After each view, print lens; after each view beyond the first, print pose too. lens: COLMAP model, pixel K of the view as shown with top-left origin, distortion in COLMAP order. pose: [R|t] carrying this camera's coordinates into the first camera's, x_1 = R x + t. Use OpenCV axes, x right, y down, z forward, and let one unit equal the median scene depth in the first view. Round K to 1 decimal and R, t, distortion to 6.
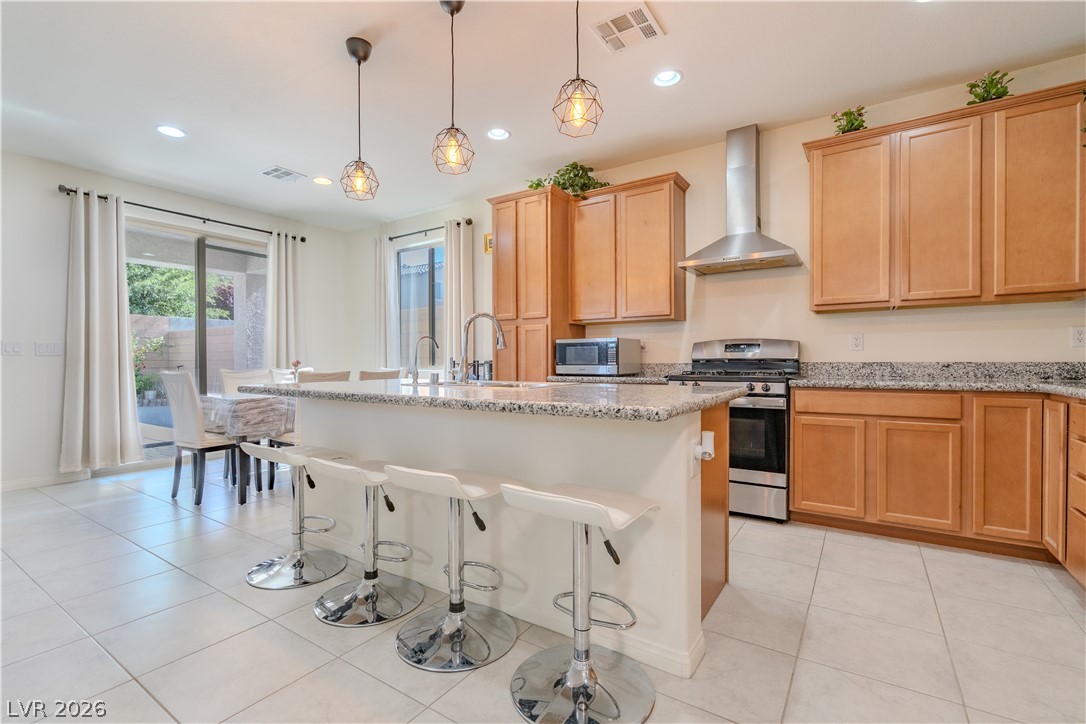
lens RADIAL K [[490.5, 0, 536.8], [0, 490.5, 364.6], [0, 0, 1]] dist [-0.002669, 0.001165]
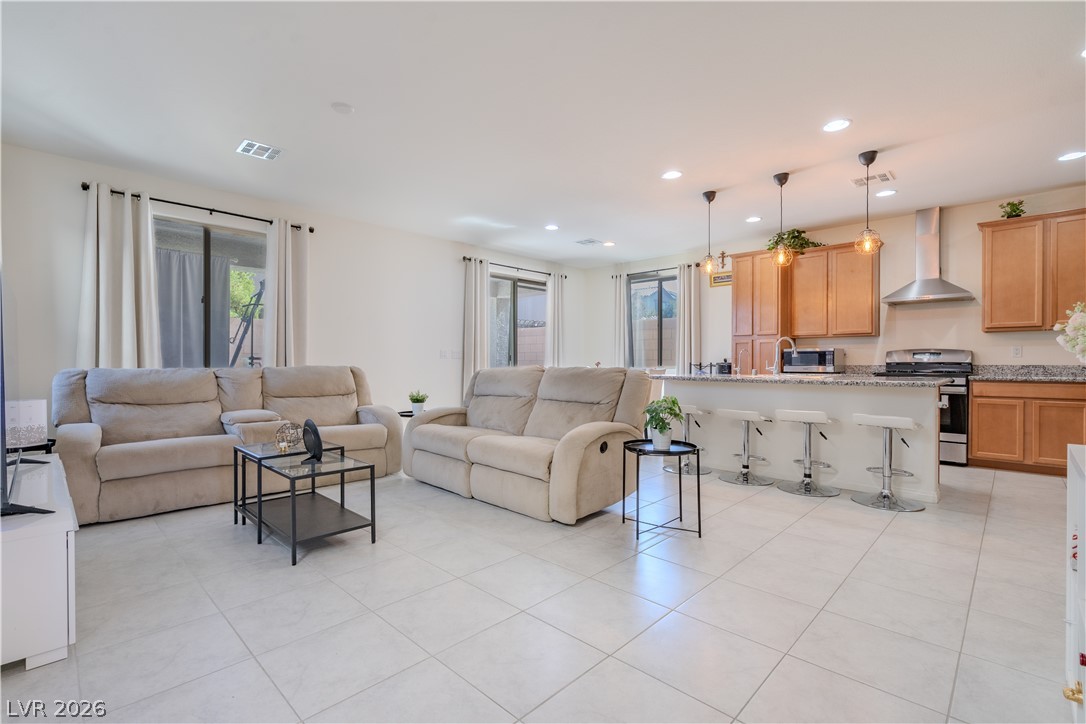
lens RADIAL K [[490.5, 0, 536.8], [0, 490.5, 364.6], [0, 0, 1]] dist [-0.002669, 0.001165]
pose [[0.983477, 0.006178, -0.180928, -0.520569], [-0.006804, 0.999973, -0.002840, 0.007871], [0.180905, 0.004024, 0.983492, -0.739991]]
